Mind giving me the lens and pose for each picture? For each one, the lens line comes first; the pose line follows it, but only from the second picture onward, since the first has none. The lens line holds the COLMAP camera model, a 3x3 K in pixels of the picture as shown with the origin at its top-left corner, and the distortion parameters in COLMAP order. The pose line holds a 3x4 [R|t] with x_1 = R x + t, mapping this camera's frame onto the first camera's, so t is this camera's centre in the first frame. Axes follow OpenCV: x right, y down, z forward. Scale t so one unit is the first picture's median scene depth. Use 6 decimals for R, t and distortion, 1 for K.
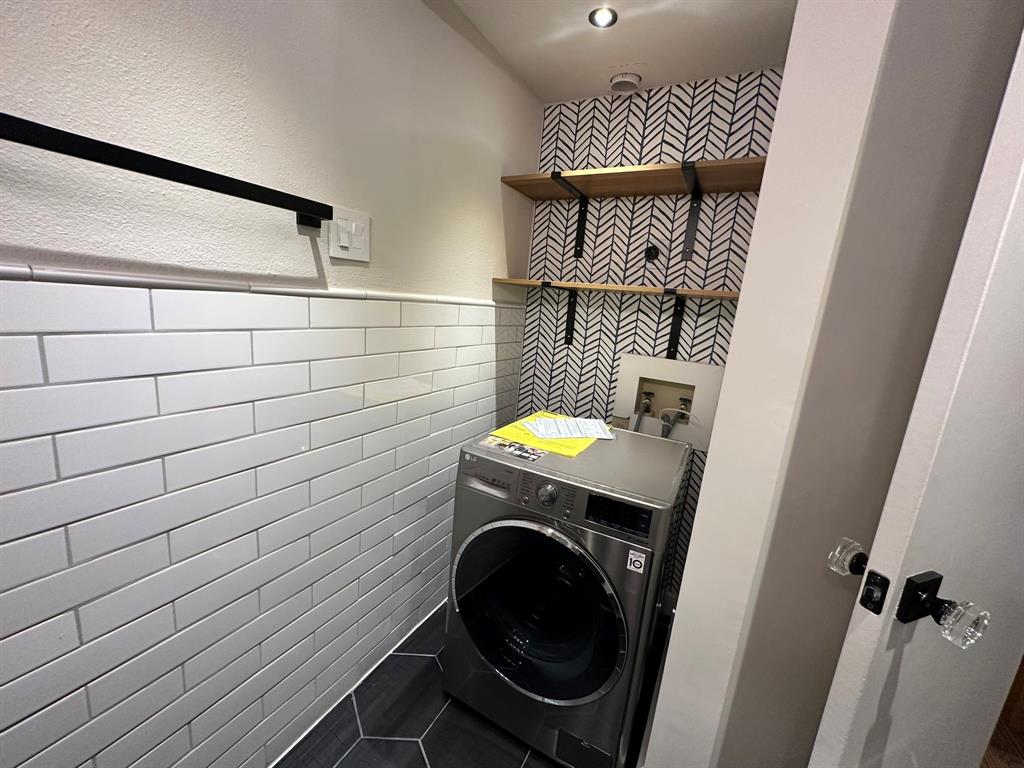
lens RADIAL K [[408.5, 0, 510.6], [0, 408.5, 383.5], [0, 0, 1]] dist [-0.000514, 0.000130]
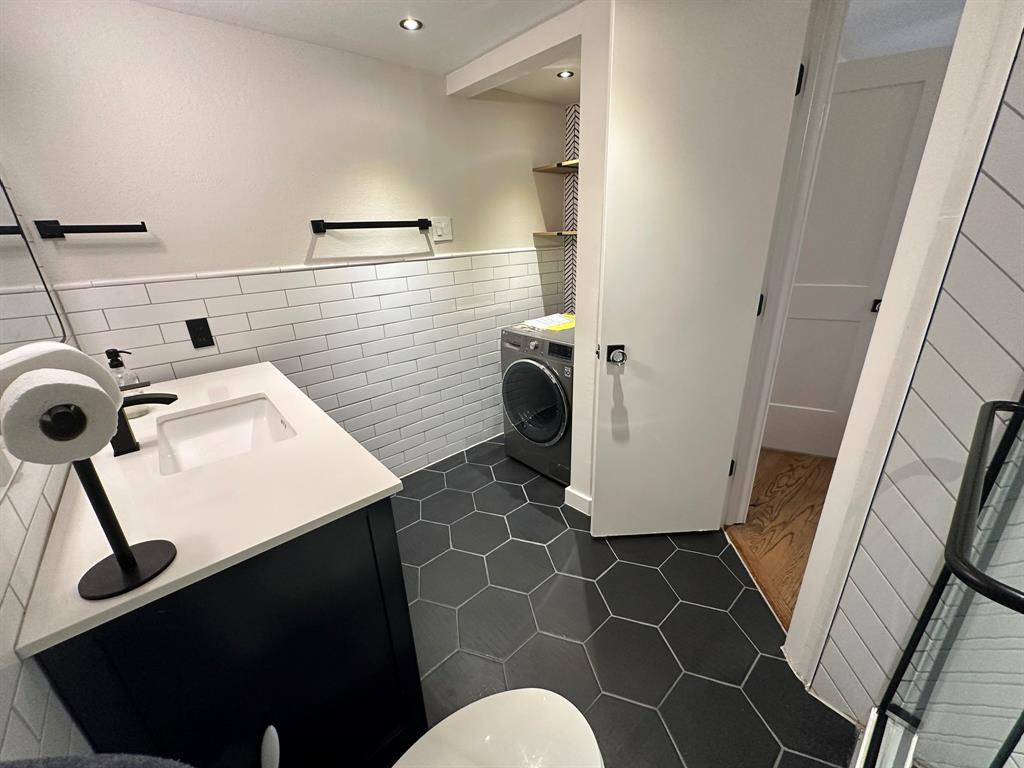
lens RADIAL K [[408.5, 0, 510.5], [0, 408.5, 385.7], [0, 0, 1]] dist [-0.000514, 0.000130]
pose [[0.934469, 0.004436, -0.356017, 0.658576], [0.050315, 0.988242, 0.144380, 0.151983], [0.352472, -0.152831, 0.923258, -0.917990]]
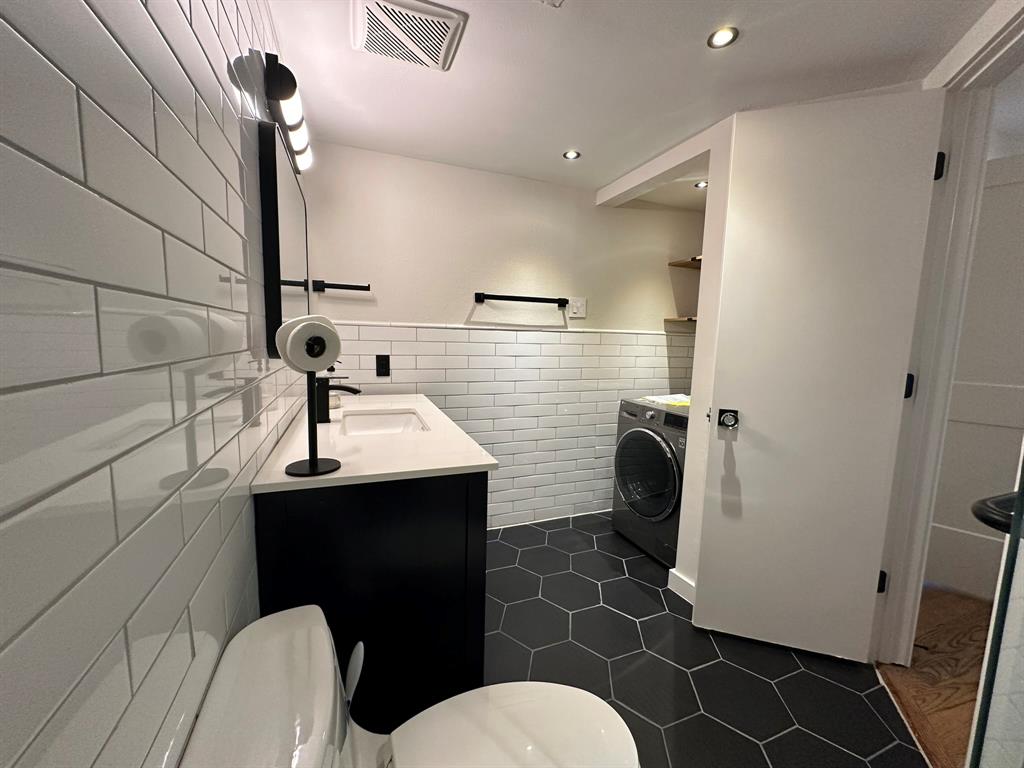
lens RADIAL K [[408.5, 0, 510.4], [0, 408.5, 385.1], [0, 0, 1]] dist [-0.000514, 0.000130]
pose [[0.771961, 0.007601, -0.635624, 0.805646], [-0.083632, 0.992451, -0.089702, 0.335137], [0.630144, 0.122405, 0.766770, -1.028036]]
